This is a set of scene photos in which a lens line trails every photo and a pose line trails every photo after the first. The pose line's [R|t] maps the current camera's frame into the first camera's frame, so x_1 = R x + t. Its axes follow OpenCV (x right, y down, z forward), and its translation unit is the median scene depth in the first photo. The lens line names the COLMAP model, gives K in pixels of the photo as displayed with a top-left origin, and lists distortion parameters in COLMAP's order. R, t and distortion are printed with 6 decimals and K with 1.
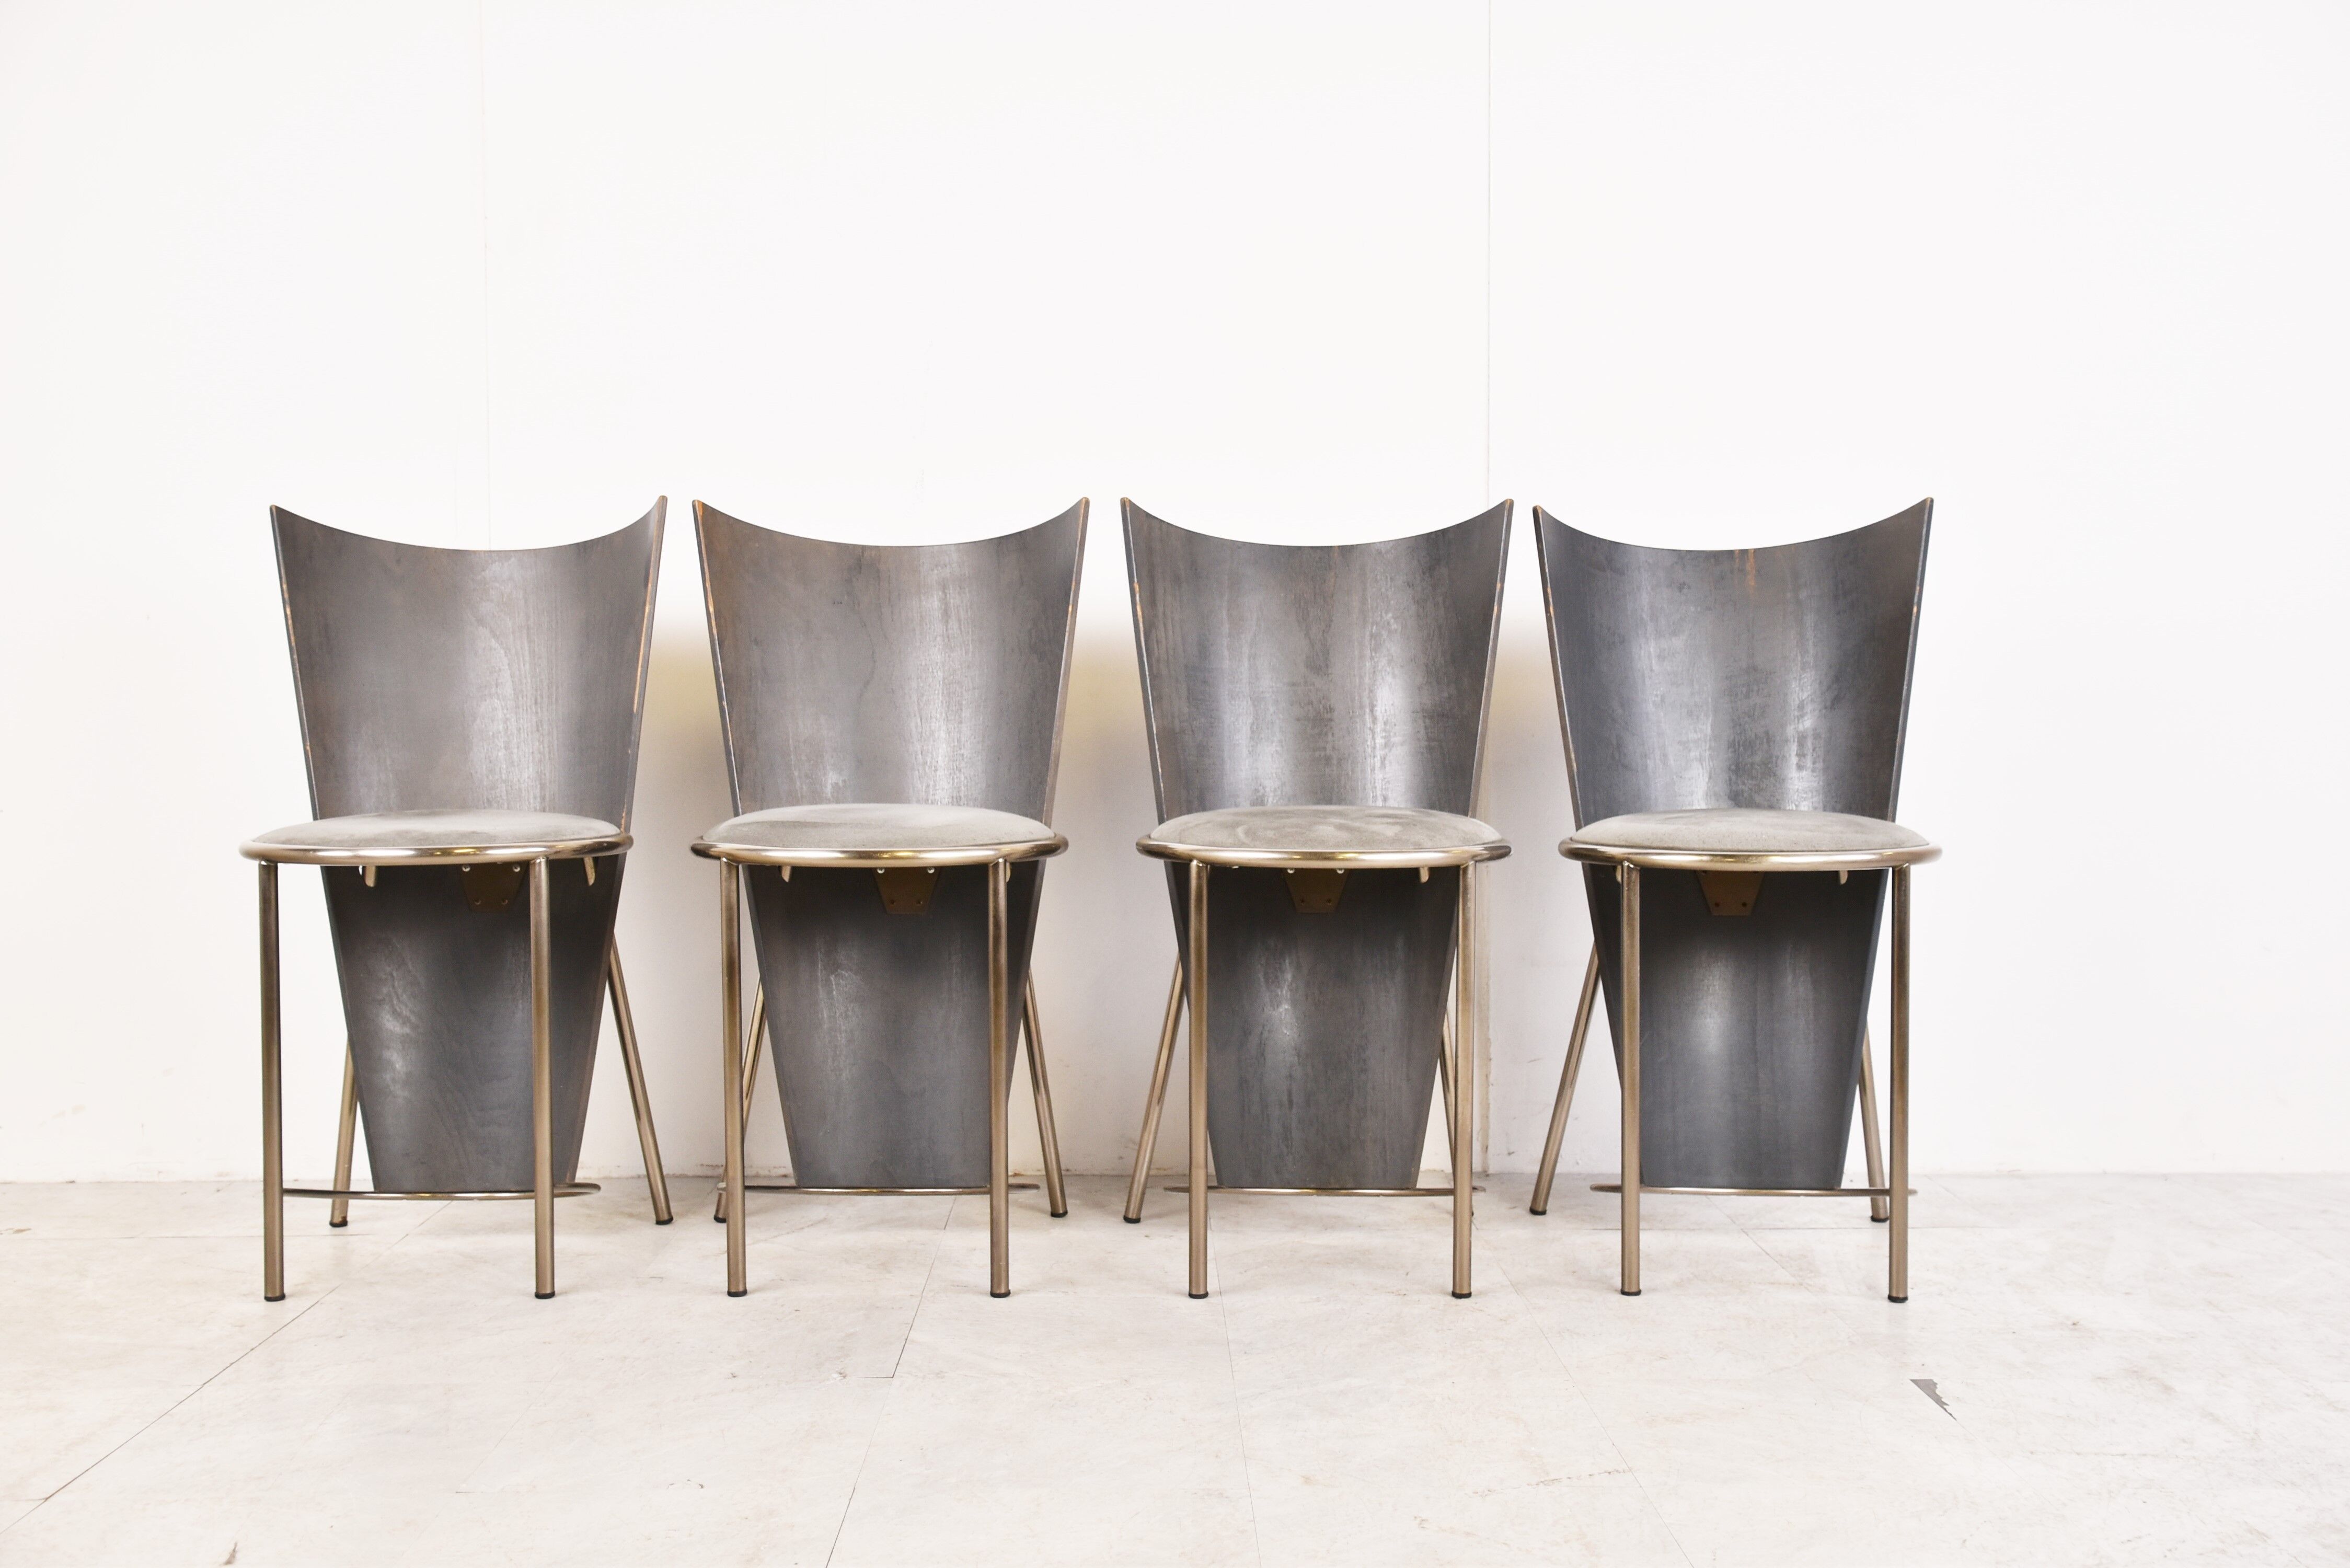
lens RADIAL K [[2464.7, 0, 1201.7], [0, 2464.7, 781.3], [0, 0, 1]] dist [-0.039649, 0.200149]
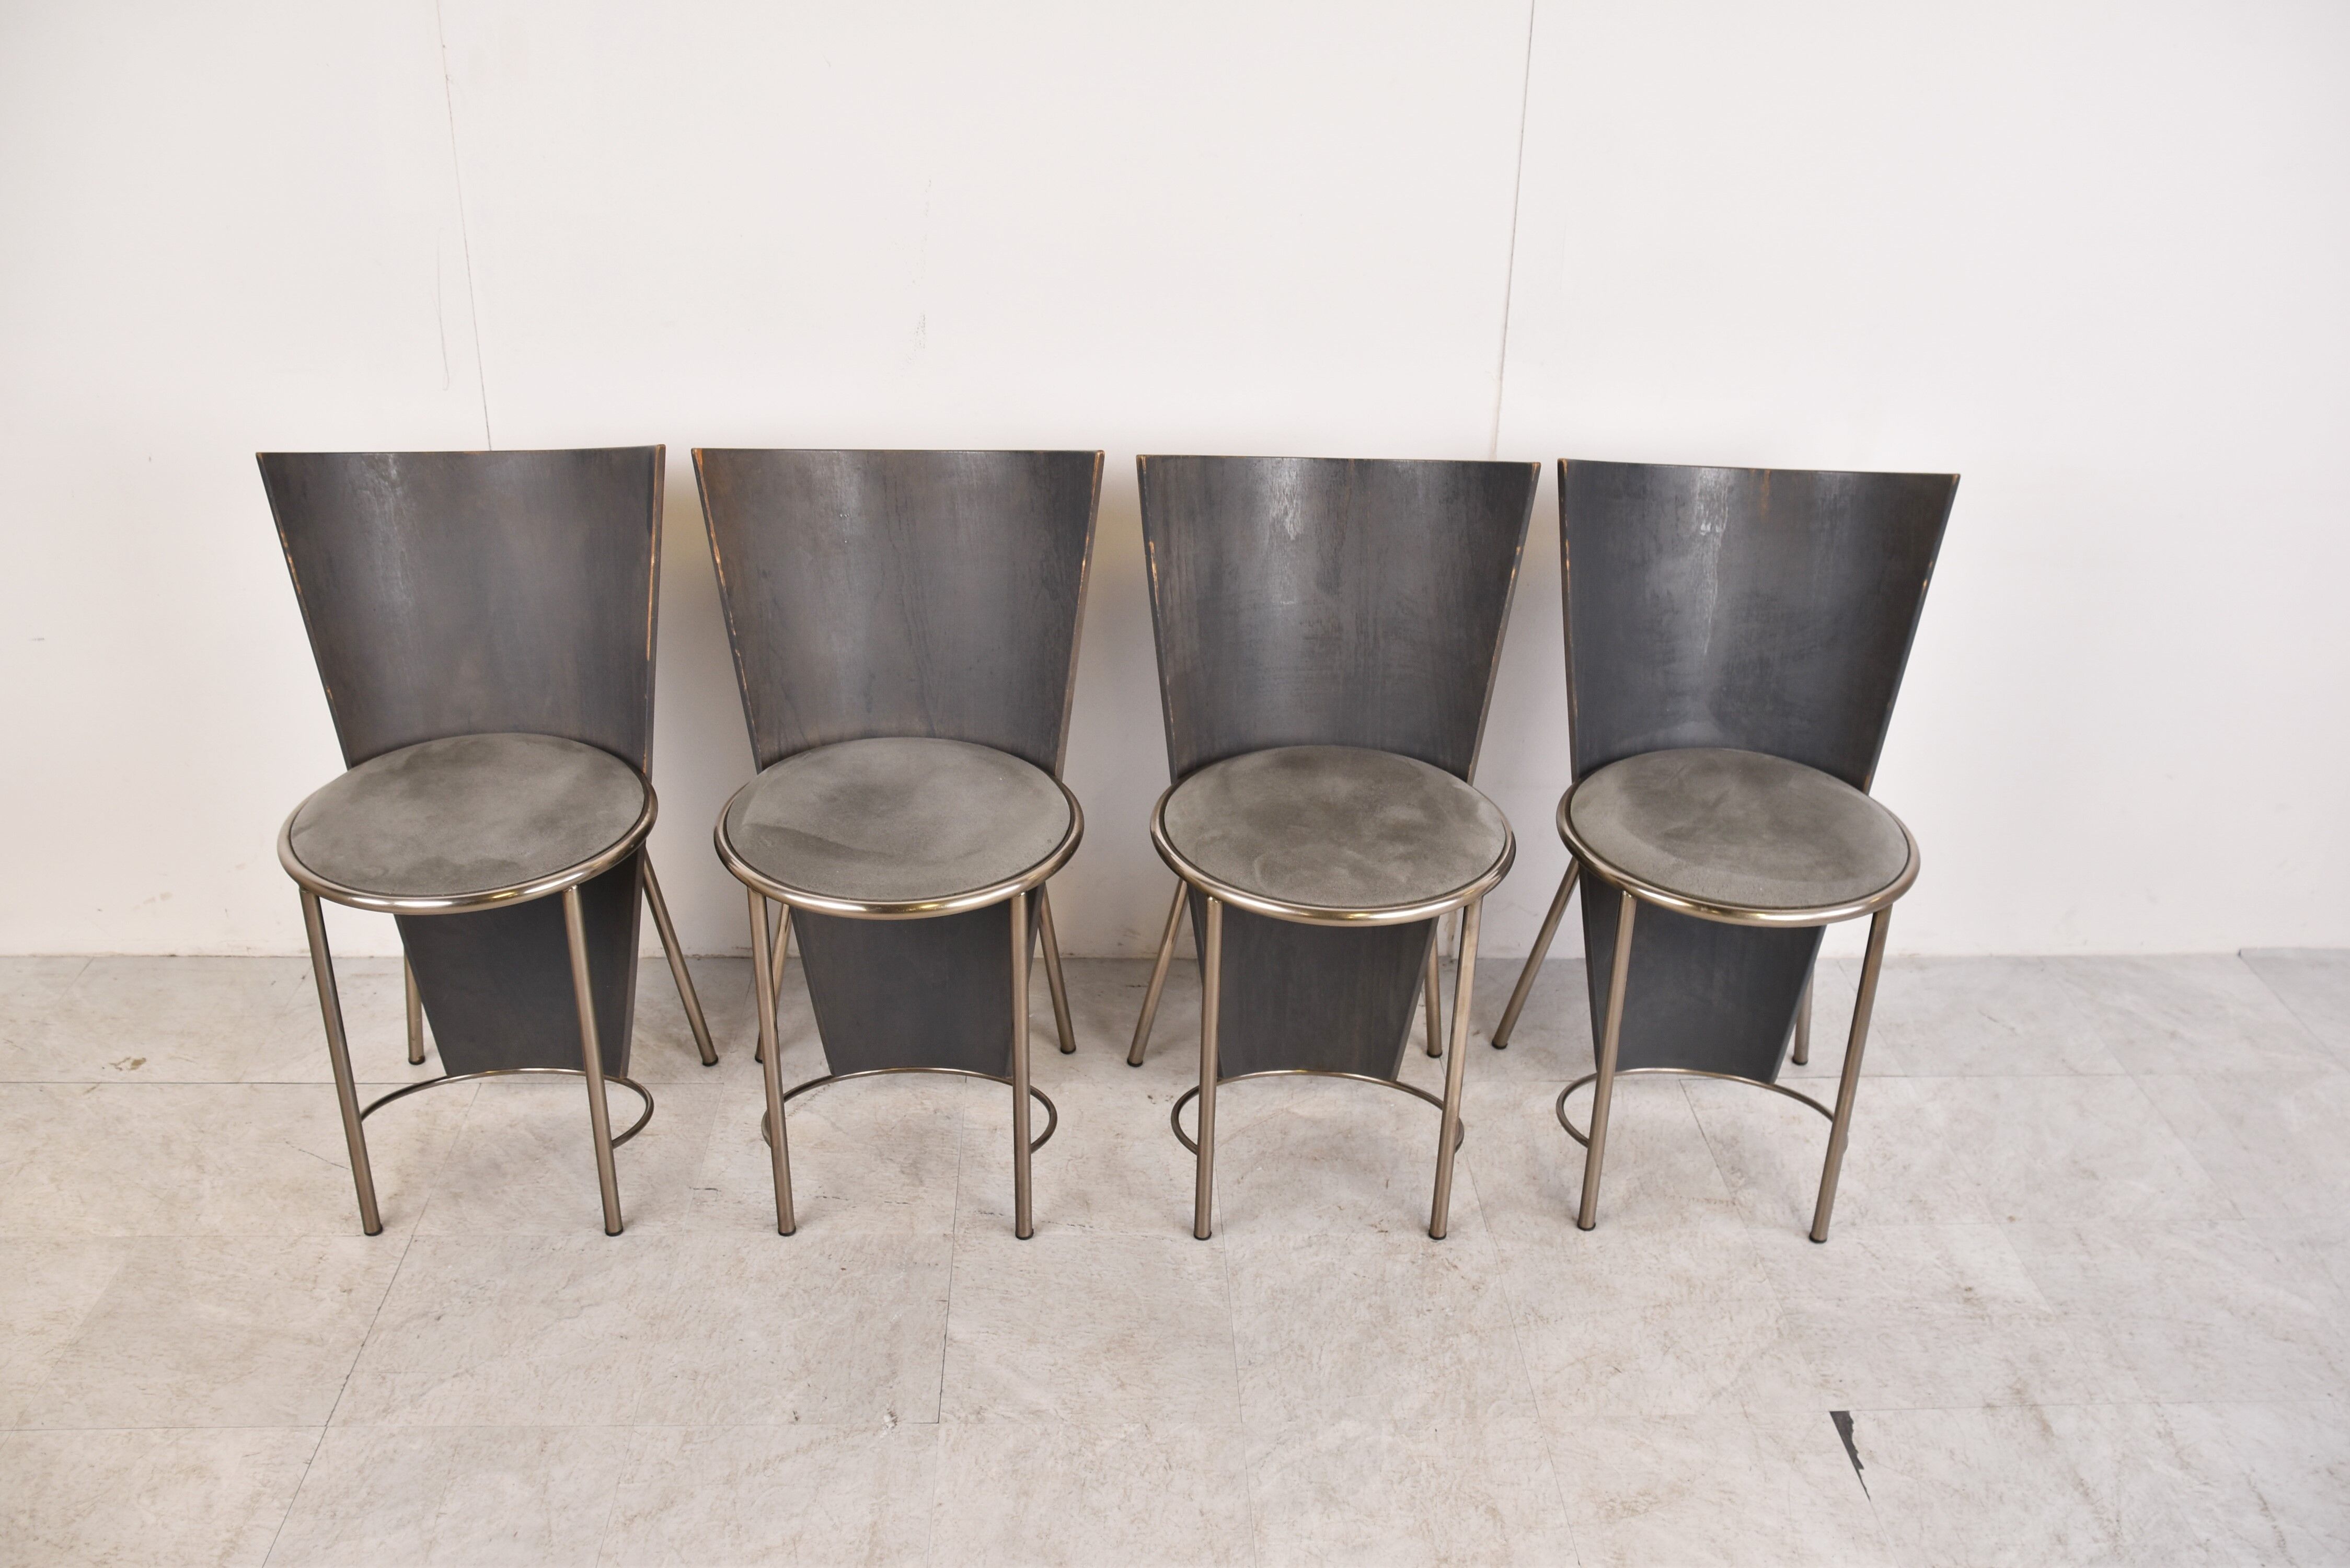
lens RADIAL K [[2095.3, 0, 1206.7], [0, 2095.3, 783.1], [0, 0, 1]] dist [-0.121697, 0.152519]
pose [[0.999191, 0.014190, 0.037637, -0.040052], [-0.028052, 0.916440, 0.399187, -0.376053], [-0.028828, -0.399920, 0.916097, 0.231324]]
